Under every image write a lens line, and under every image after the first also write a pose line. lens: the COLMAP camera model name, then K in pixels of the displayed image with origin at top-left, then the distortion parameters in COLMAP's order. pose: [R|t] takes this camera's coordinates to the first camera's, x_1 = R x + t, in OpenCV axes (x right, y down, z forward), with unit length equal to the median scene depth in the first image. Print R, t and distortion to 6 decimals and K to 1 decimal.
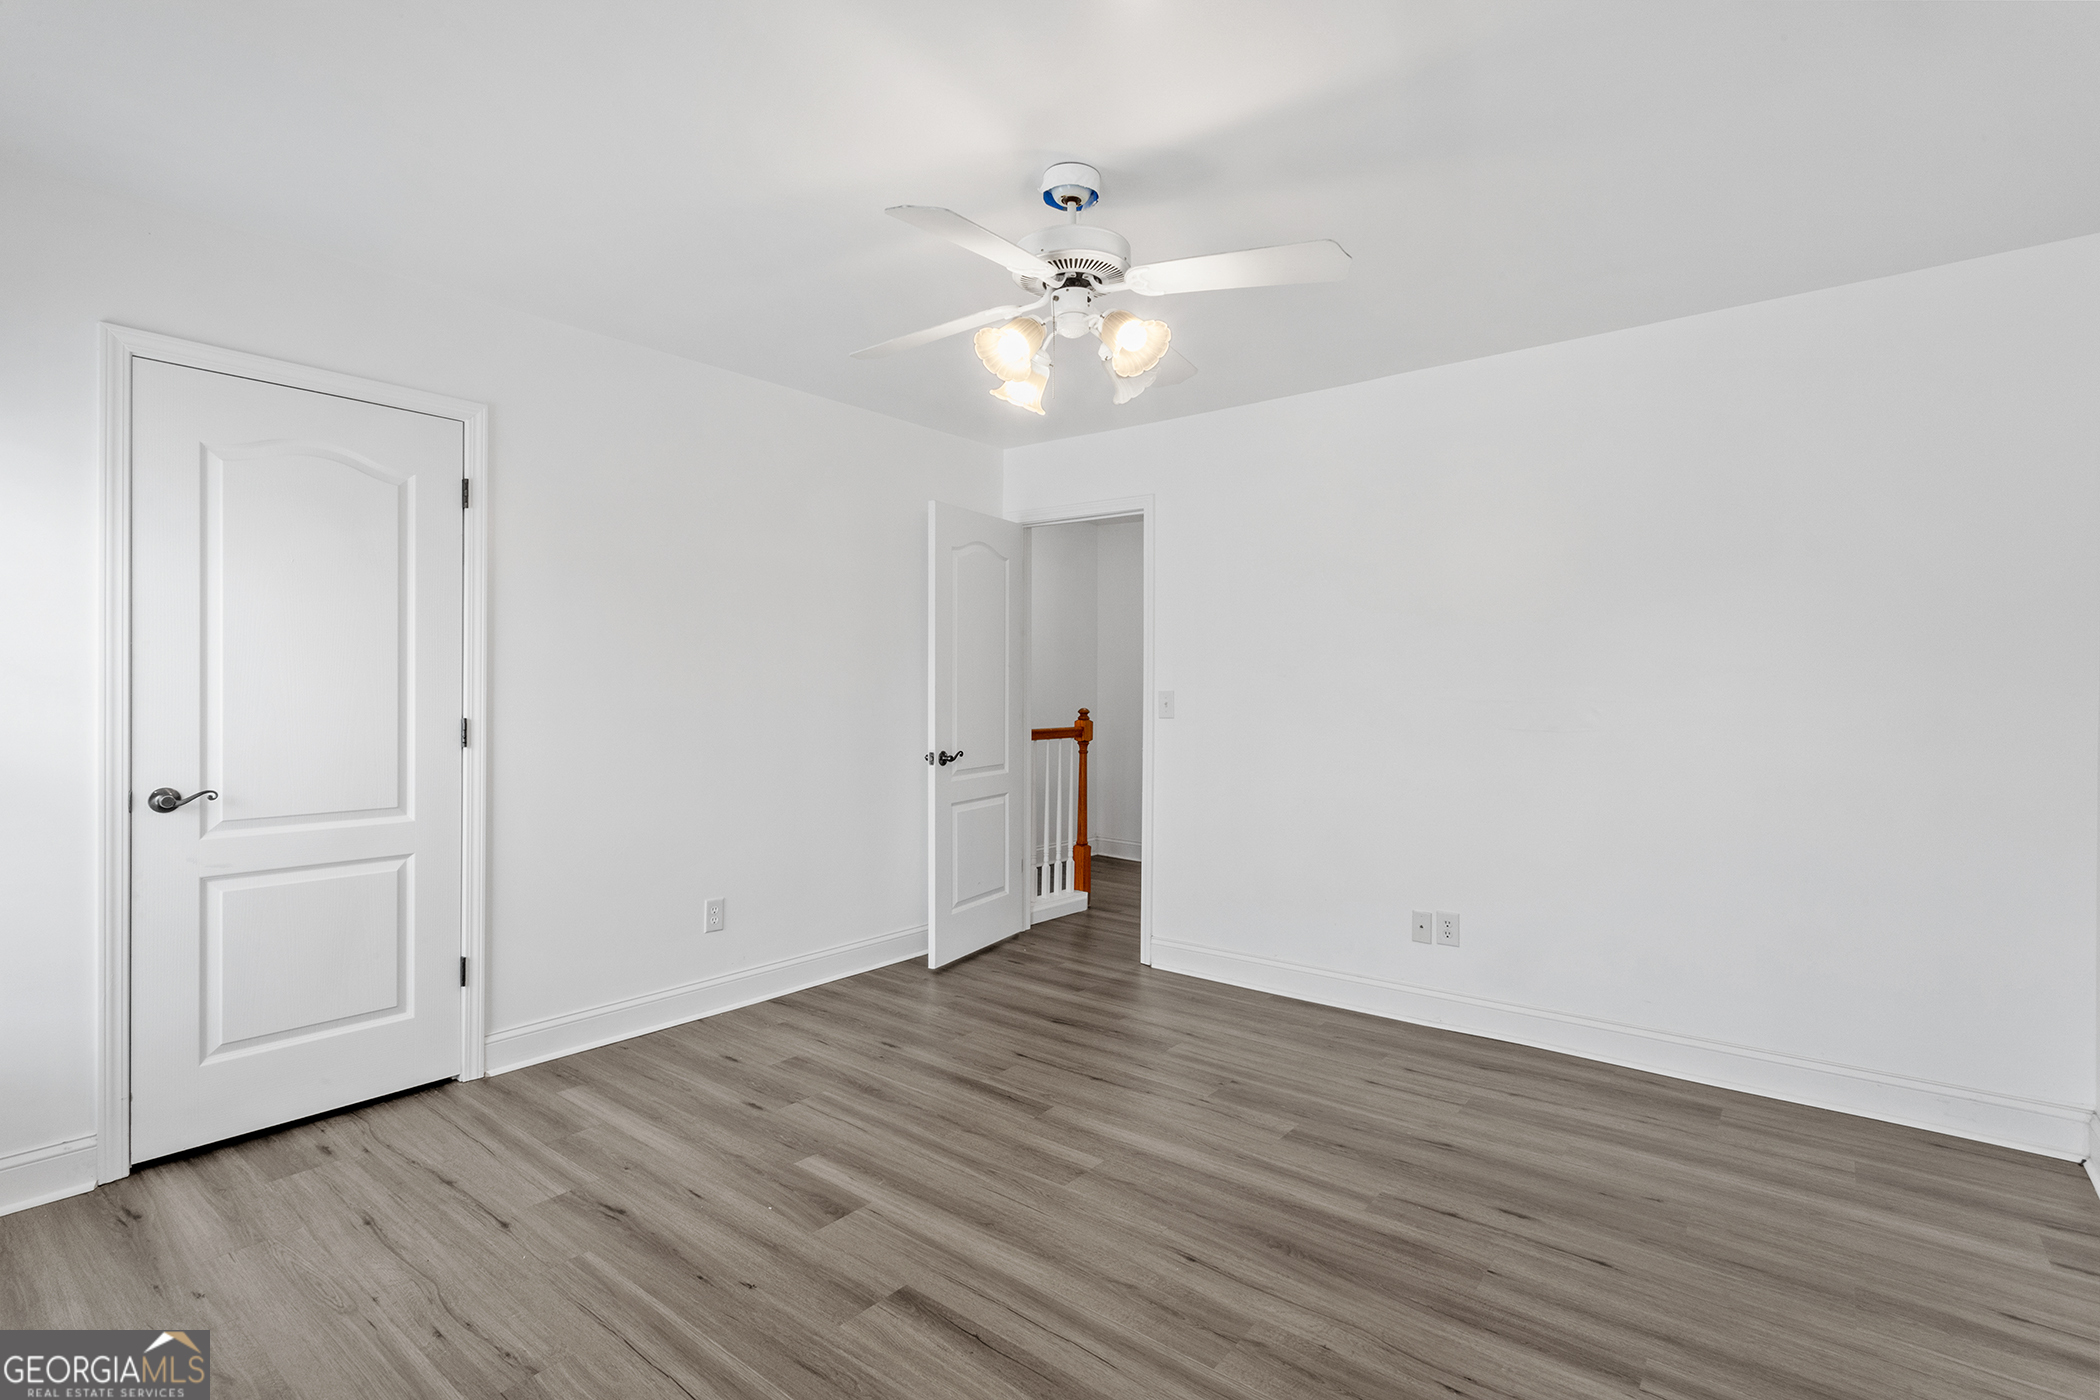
lens RADIAL K [[991.0, 0, 1049.3], [0, 991.0, 684.6], [0, 0, 1]] dist [-0.000170, 0.000165]
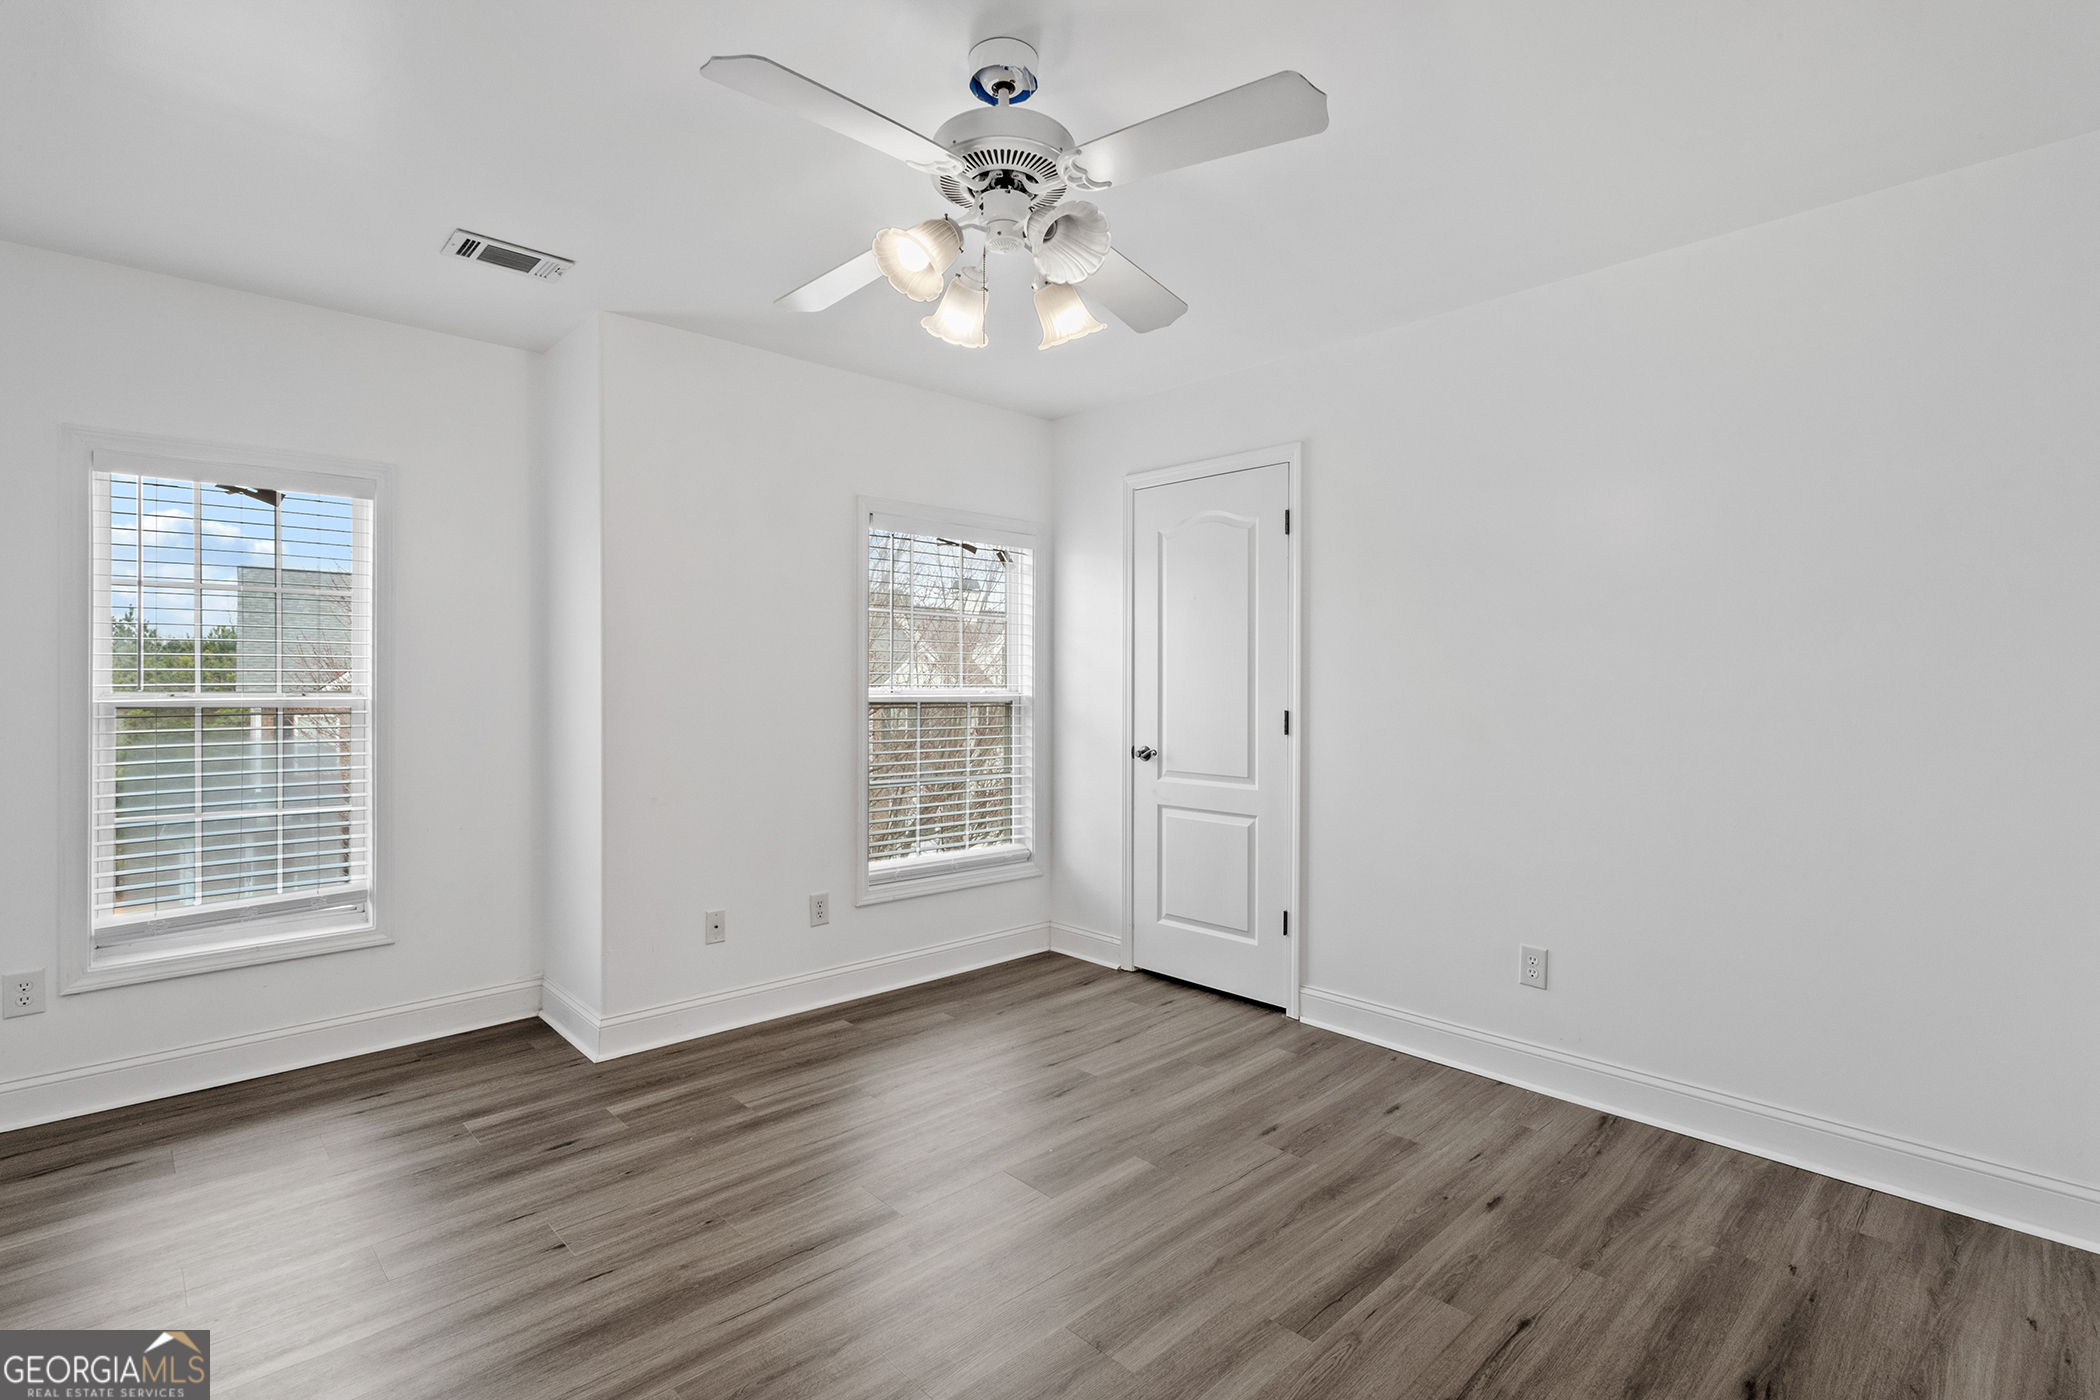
lens RADIAL K [[981.8, 0, 1037.9], [0, 981.8, 690.4], [0, 0, 1]] dist [-0.000451, -0.000542]
pose [[-0.145761, 0.000245, -0.989320, 0.683291], [0.002369, 0.999997, -0.000102, 0.010024], [0.989317, -0.002358, -0.145761, 0.966253]]
